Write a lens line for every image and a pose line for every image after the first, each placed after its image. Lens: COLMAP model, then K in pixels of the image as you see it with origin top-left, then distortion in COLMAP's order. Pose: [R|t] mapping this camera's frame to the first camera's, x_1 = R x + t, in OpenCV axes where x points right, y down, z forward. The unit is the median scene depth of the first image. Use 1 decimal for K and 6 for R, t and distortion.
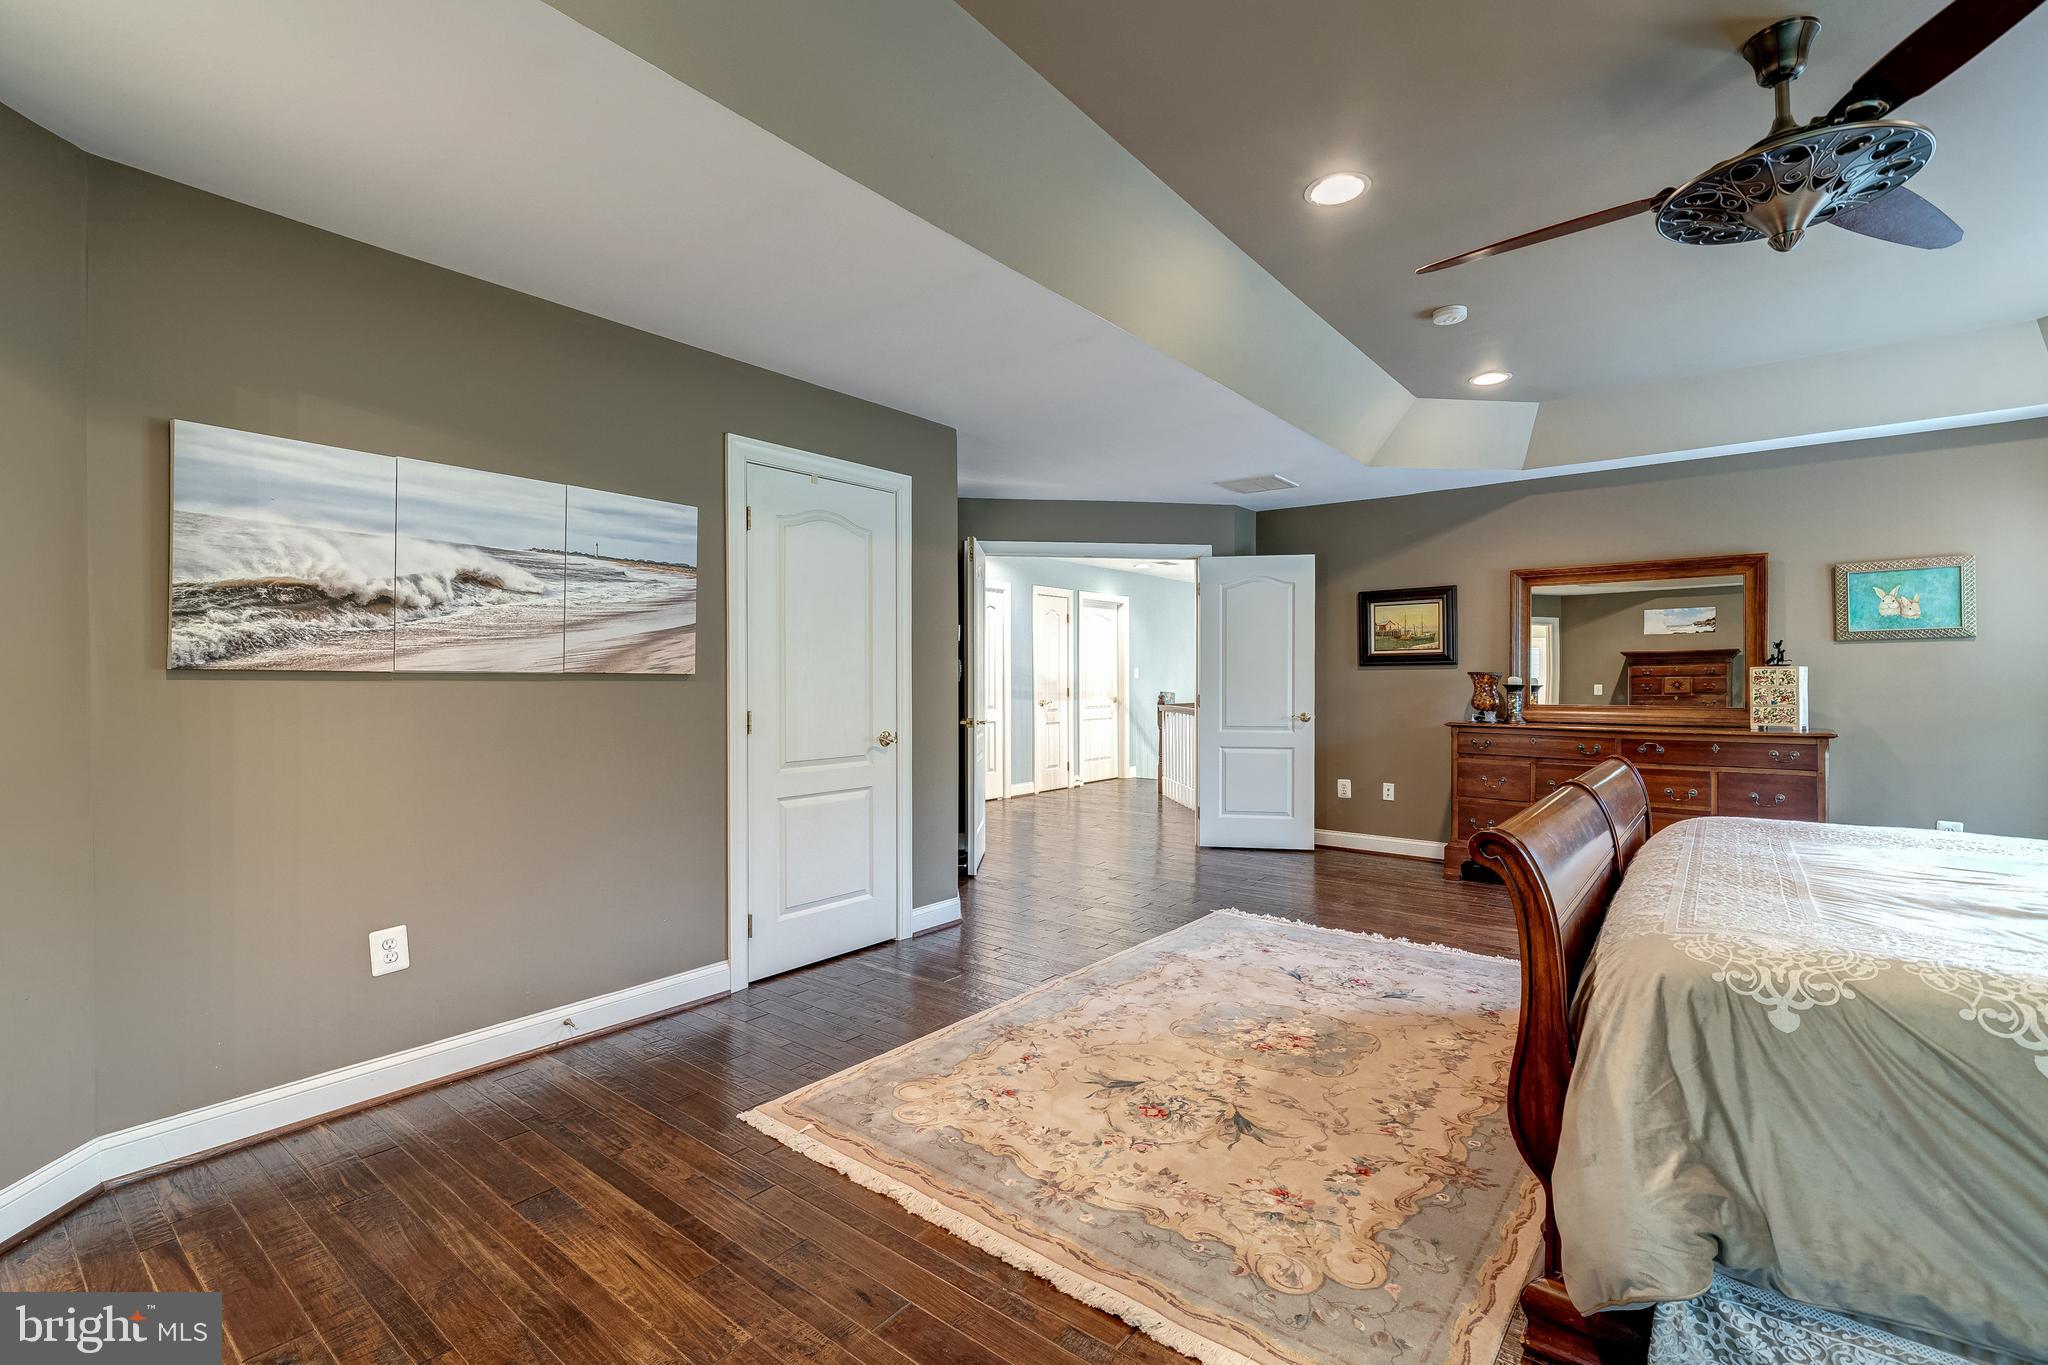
lens RADIAL K [[917.9, 0, 982.3], [0, 917.9, 679.6], [0, 0, 1]] dist [0.003008, 0.000062]
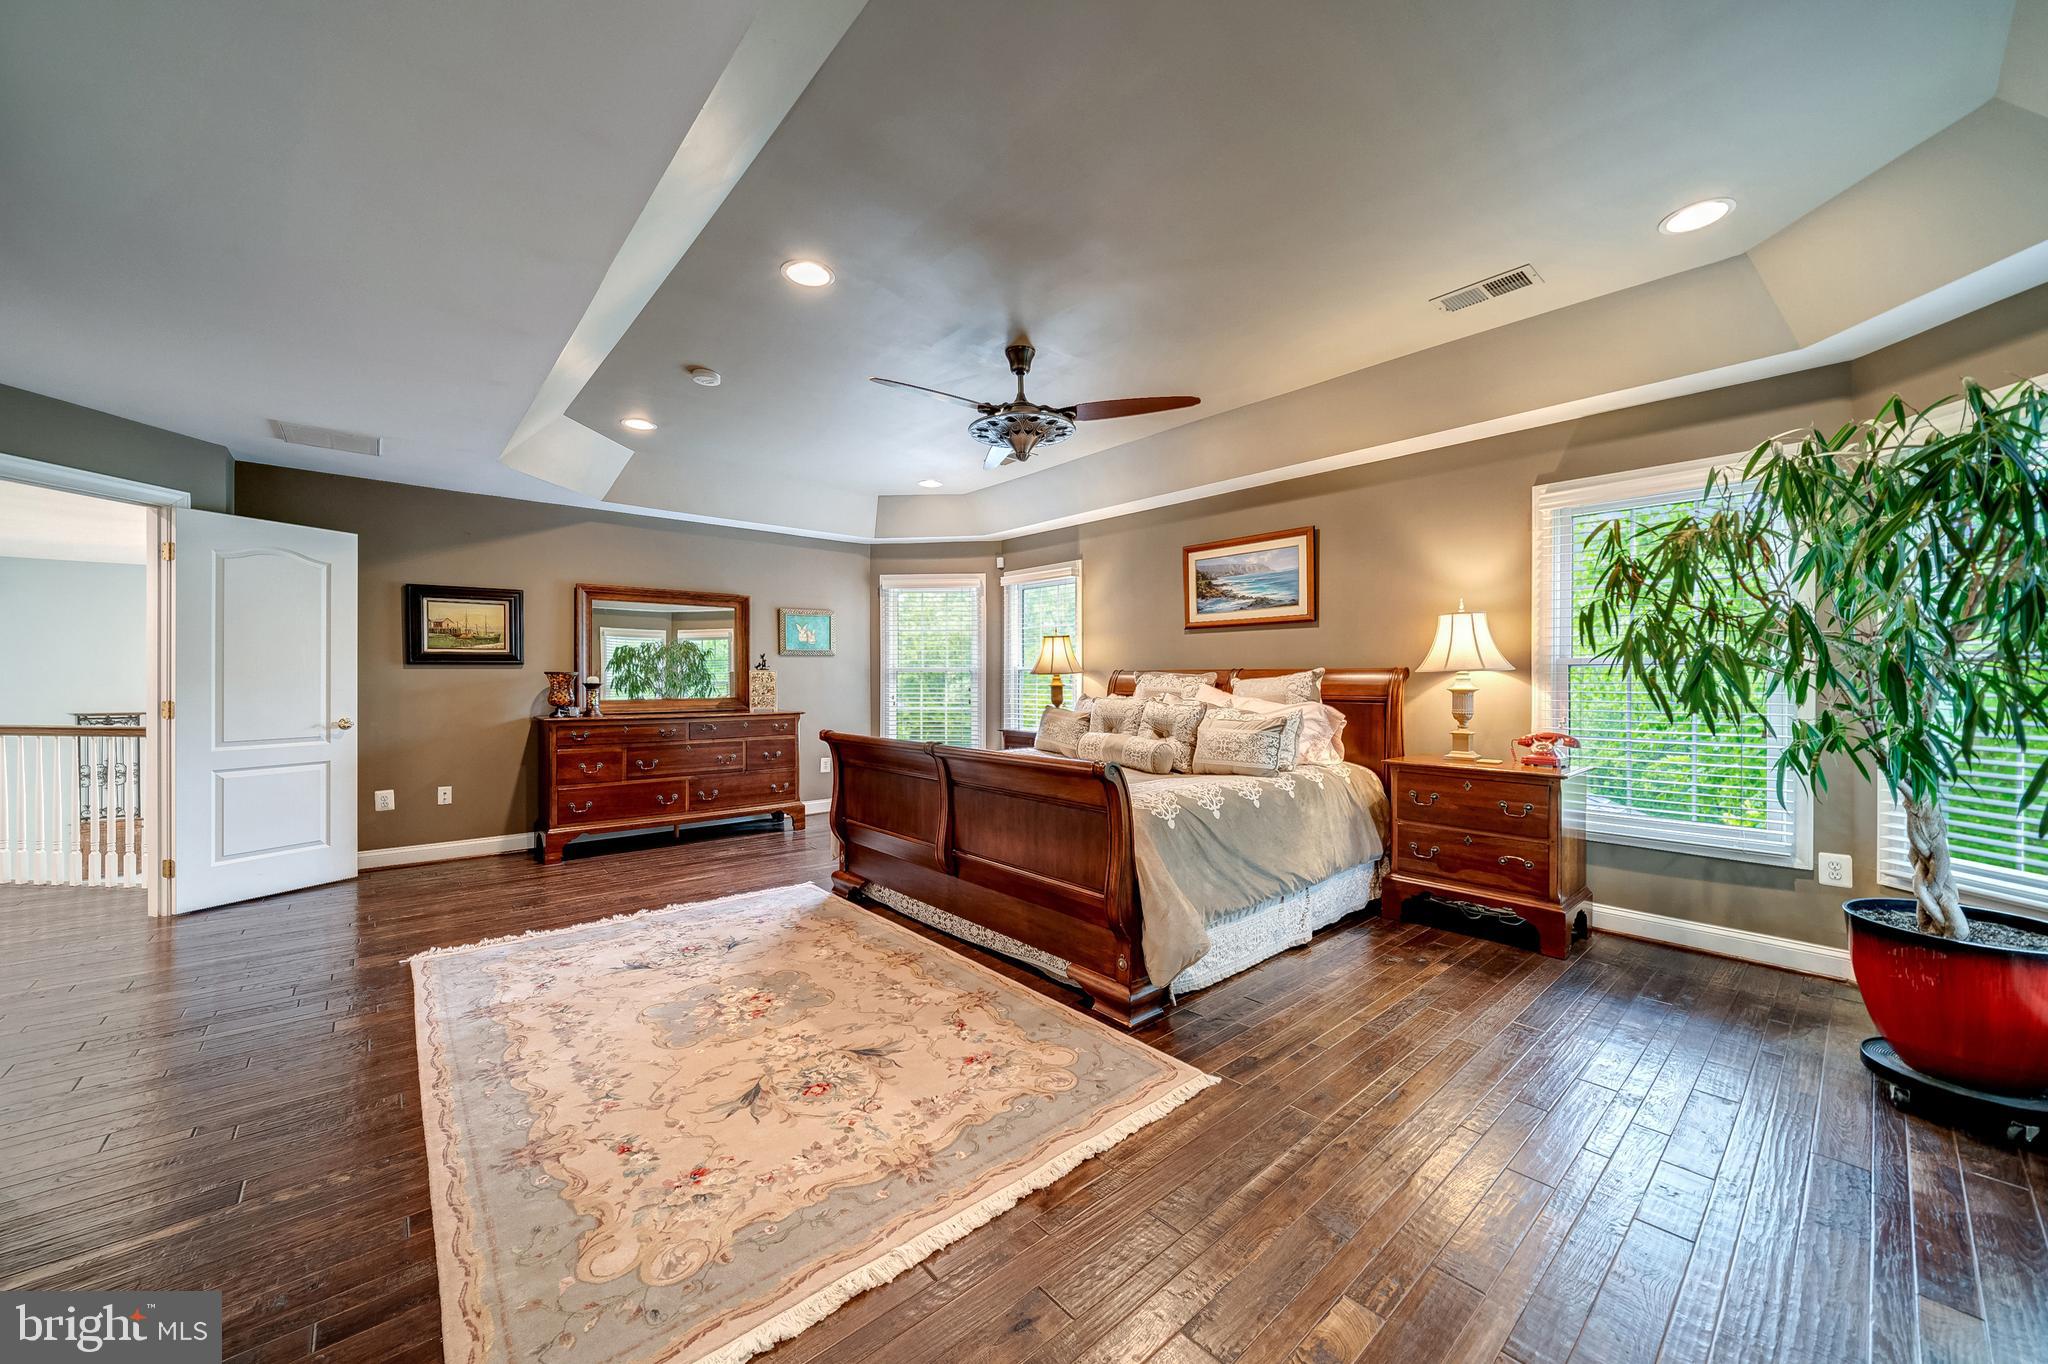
lens RADIAL K [[766.7, 0, 1062.8], [0, 766.7, 677.9], [0, 0, 1]] dist [-0.002279, -0.000235]
pose [[0.123757, 0.000497, 0.992312, -0.435858], [0.000822, 0.999999, -0.000603, -0.000217], [-0.992312, 0.000890, 0.123757, 0.410246]]
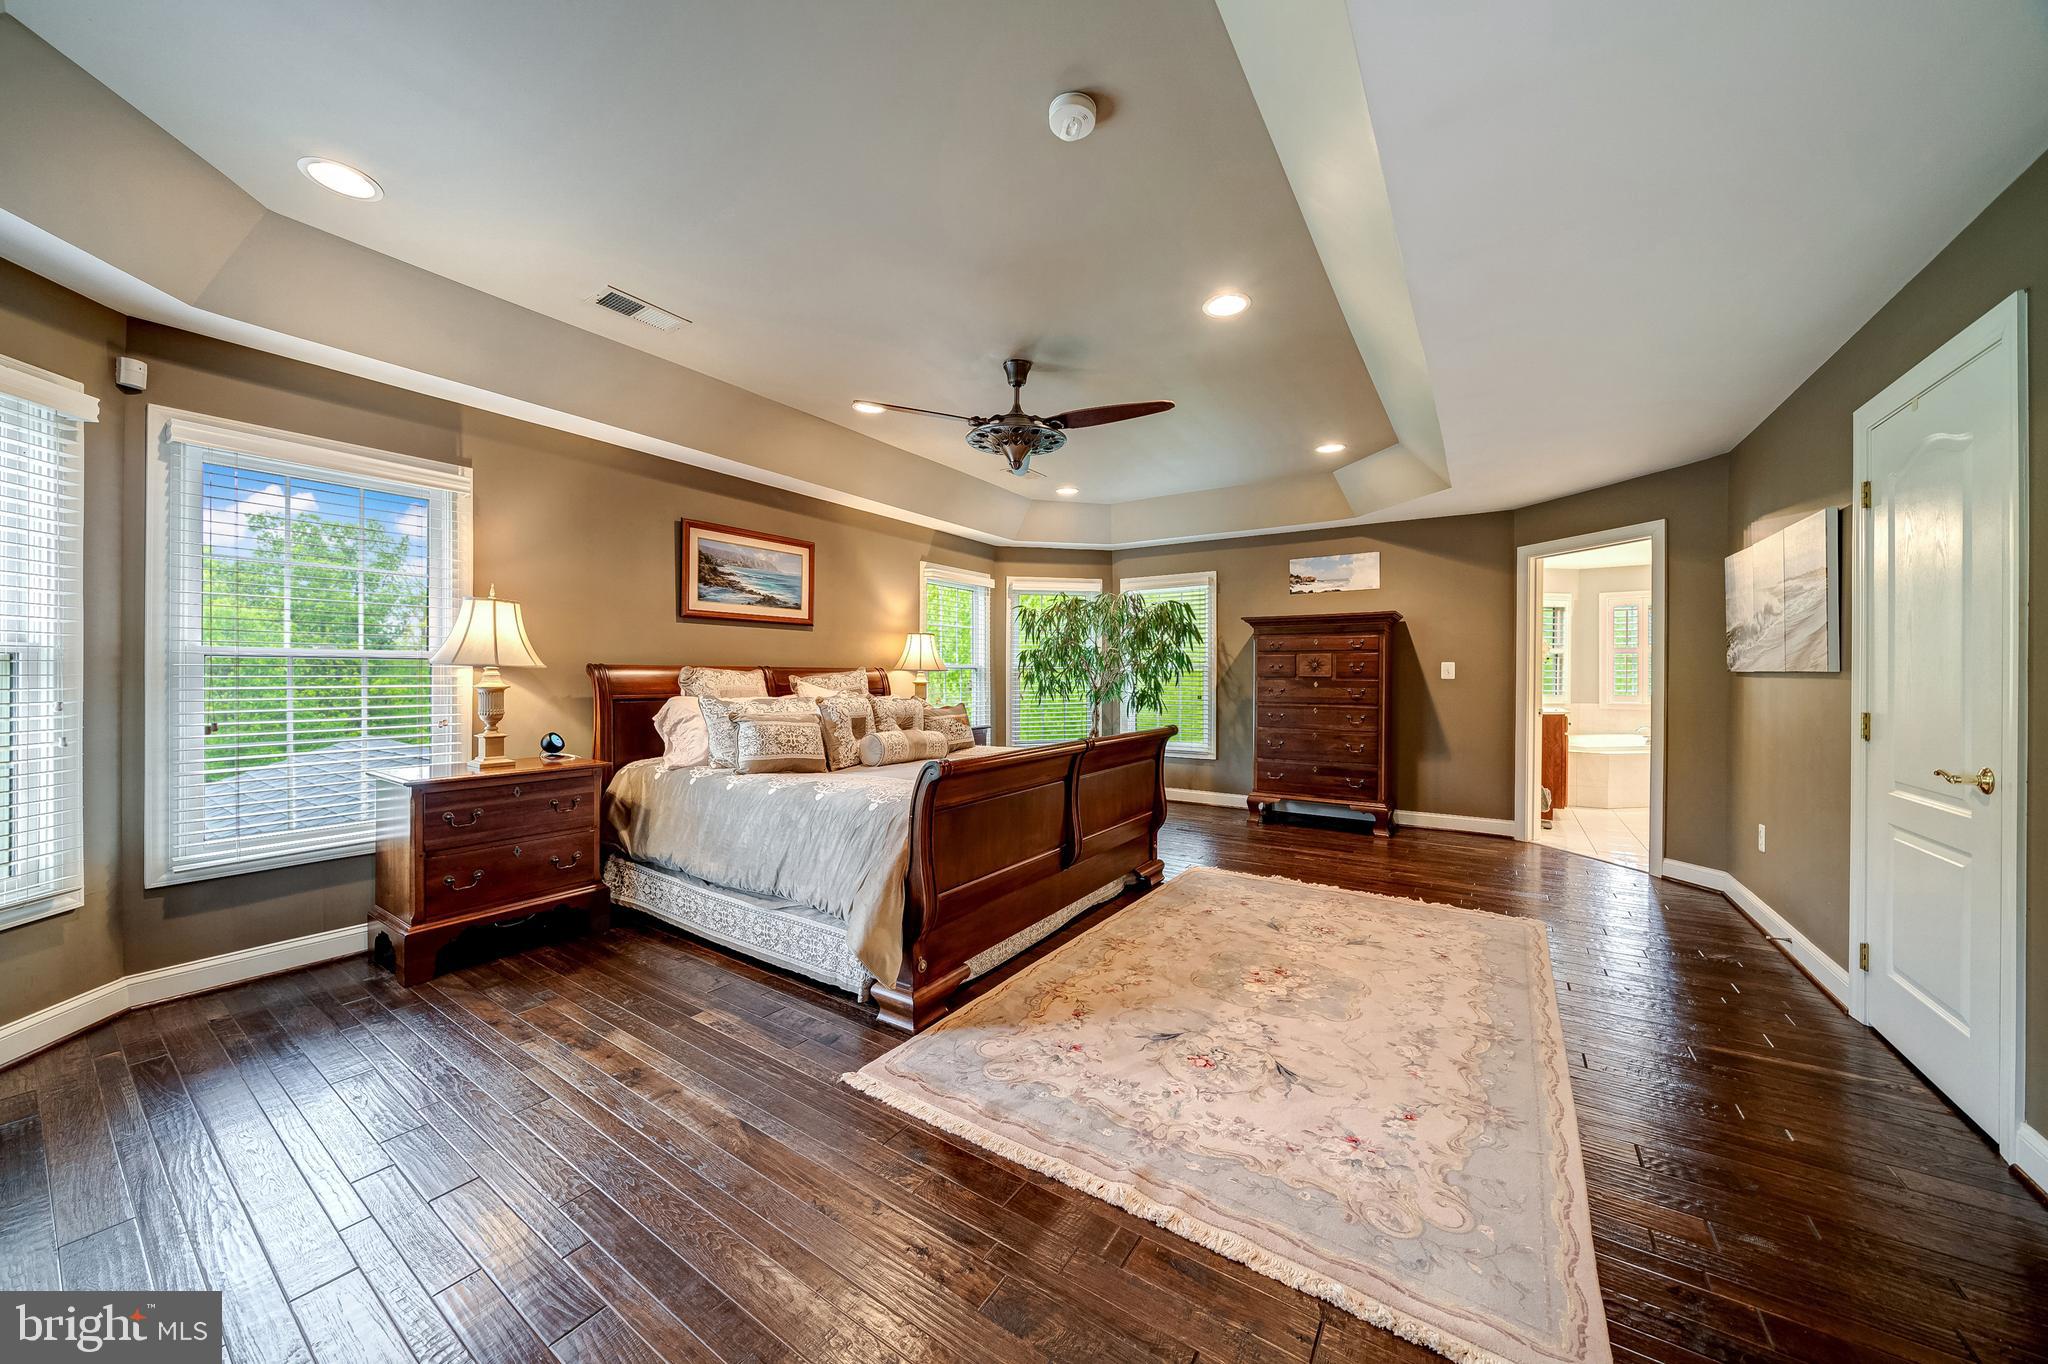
lens RADIAL K [[697.0, 0, 1028.5], [0, 697.0, 679.6], [0, 0, 1]] dist [-0.001078, -0.000104]
pose [[-0.992820, -0.000432, -0.119617, 0.596299], [-0.001328, 0.999972, 0.007414, -0.002342], [0.119611, 0.007520, -0.992792, 1.486771]]
